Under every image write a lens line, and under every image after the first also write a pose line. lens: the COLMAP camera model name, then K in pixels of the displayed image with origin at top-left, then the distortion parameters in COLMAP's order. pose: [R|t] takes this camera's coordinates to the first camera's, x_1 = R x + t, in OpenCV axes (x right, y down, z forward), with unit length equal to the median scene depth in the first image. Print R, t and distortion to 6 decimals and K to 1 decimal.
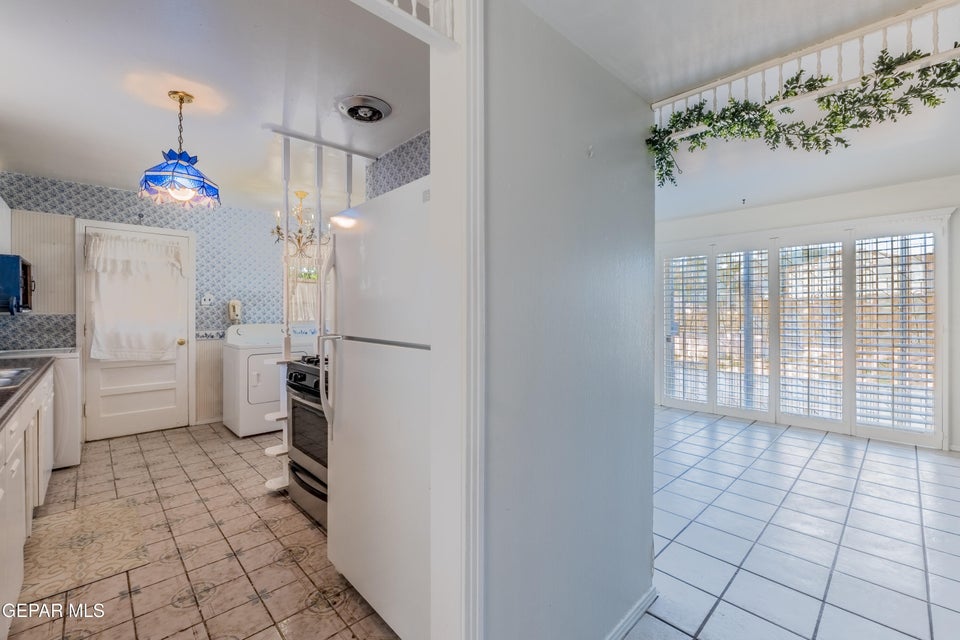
lens RADIAL K [[408.9, 0, 464.3], [0, 408.9, 313.7], [0, 0, 1]] dist [-0.007601, 0.000804]
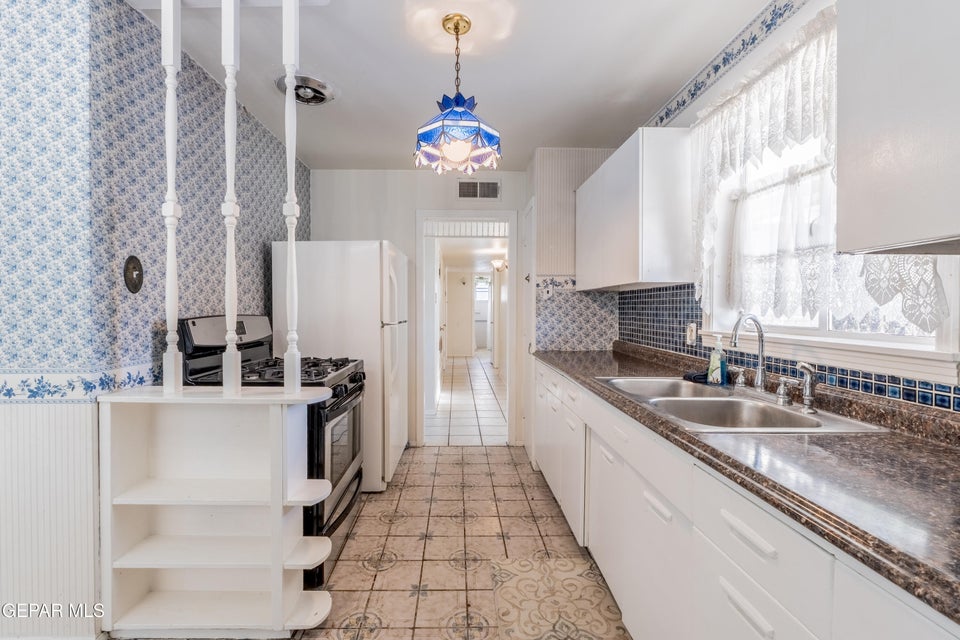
lens RADIAL K [[409.2, 0, 467.5], [0, 409.2, 315.3], [0, 0, 1]] dist [-0.003397, -0.000462]
pose [[-0.756290, -0.010264, 0.654157, -0.733394], [0.002359, 0.999828, 0.018415, -0.002262], [-0.654233, 0.015470, -0.756135, 0.947429]]
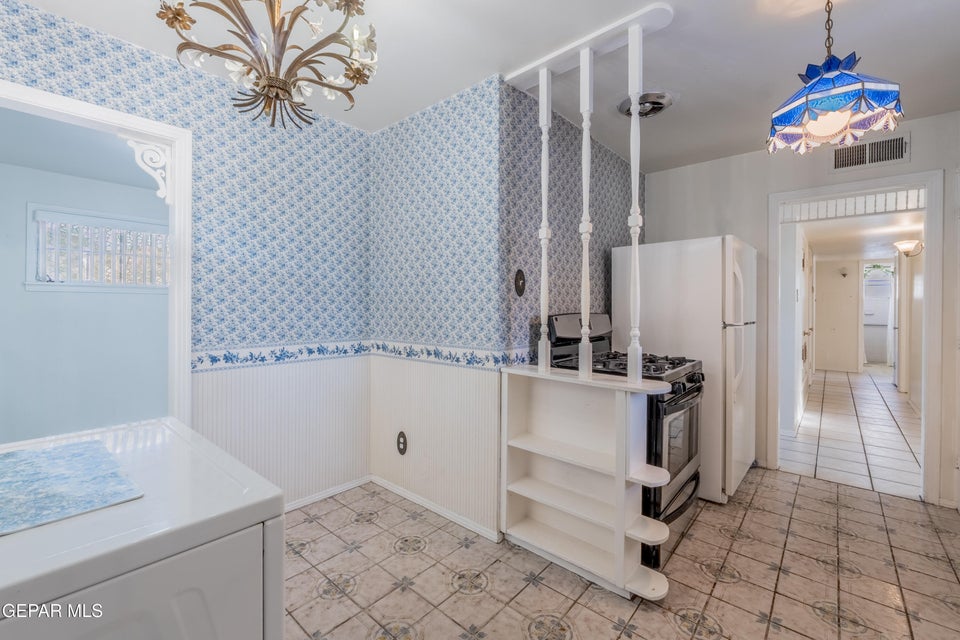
lens RADIAL K [[408.9, 0, 473.5], [0, 408.9, 308.8], [0, 0, 1]] dist [-0.007601, 0.000804]
pose [[-0.107505, -0.003301, 0.994199, -0.771843], [0.000752, 0.999994, 0.003402, -0.002370], [-0.994204, 0.001113, -0.107502, 0.983676]]
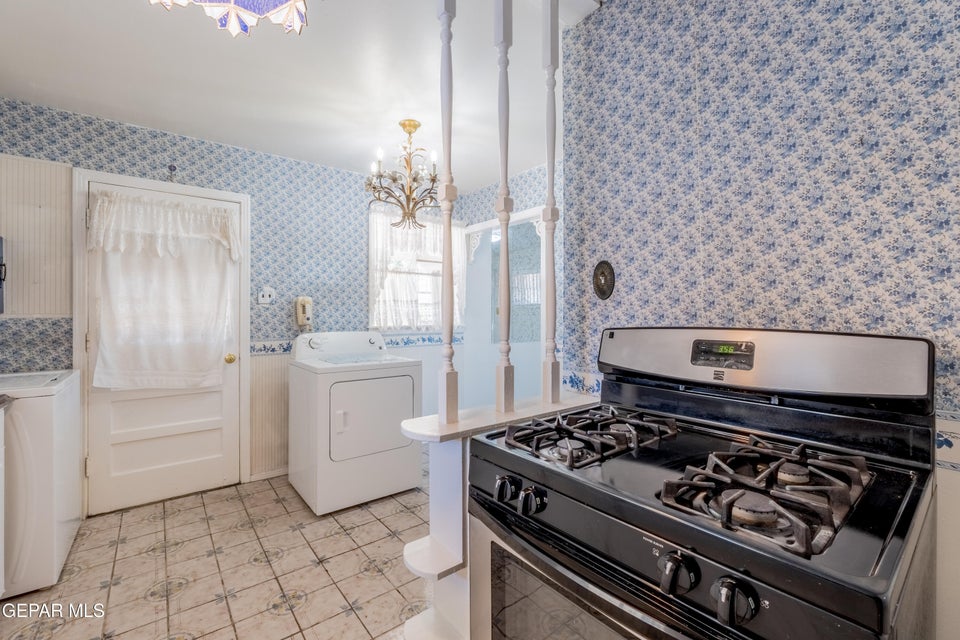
lens RADIAL K [[408.9, 0, 466.9], [0, 408.9, 313.3], [0, 0, 1]] dist [-0.007601, 0.000804]
pose [[0.995744, 0.000041, -0.092165, -0.280907], [-0.000485, 0.999988, -0.004796, -0.002507], [0.092164, 0.004820, 0.995732, 0.422541]]
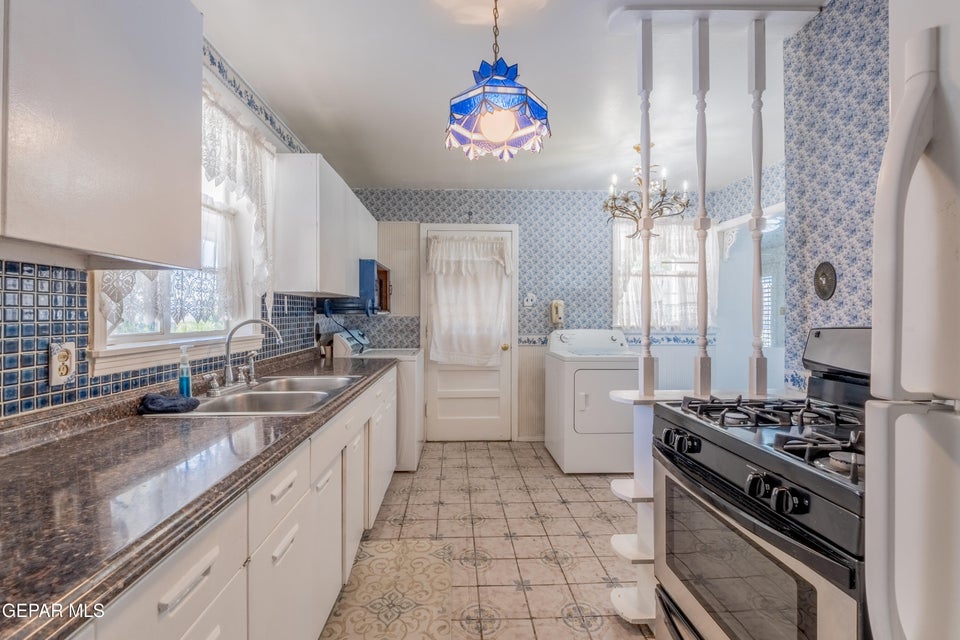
lens RADIAL K [[408.9, 0, 467.0], [0, 408.9, 313.0], [0, 0, 1]] dist [-0.007601, 0.000804]
pose [[0.757404, -0.000460, -0.652947, -0.186266], [-0.004115, 0.999977, -0.005477, -0.001421], [0.652934, 0.006835, 0.757384, 0.290351]]
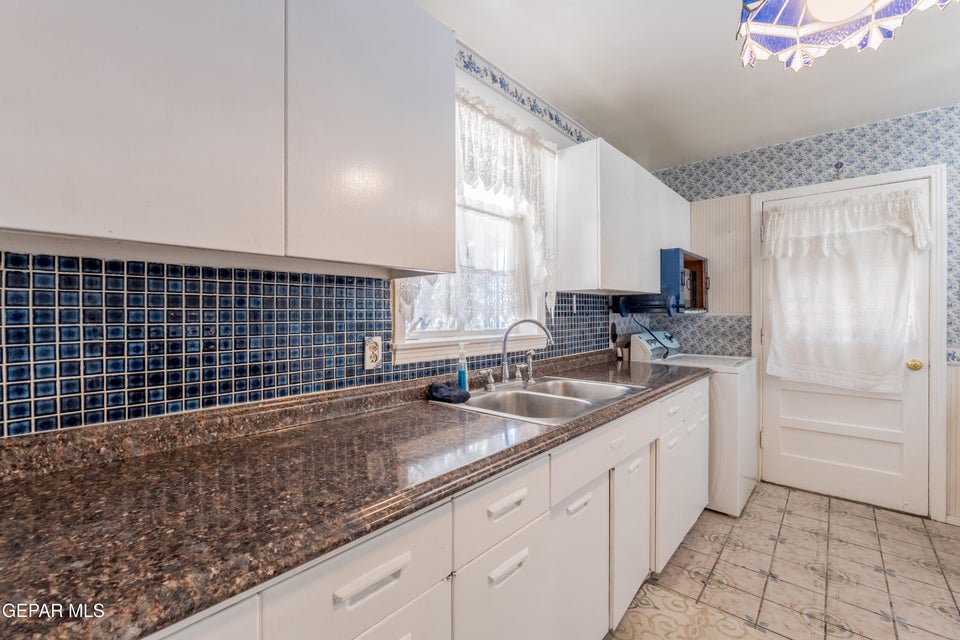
lens RADIAL K [[408.9, 0, 463.9], [0, 408.9, 313.5], [0, 0, 1]] dist [-0.007601, 0.000804]
pose [[0.086596, 0.001462, -0.996242, -0.212630], [-0.001565, 0.999998, 0.001331, -0.002588], [0.996242, 0.001444, 0.086598, 0.373158]]
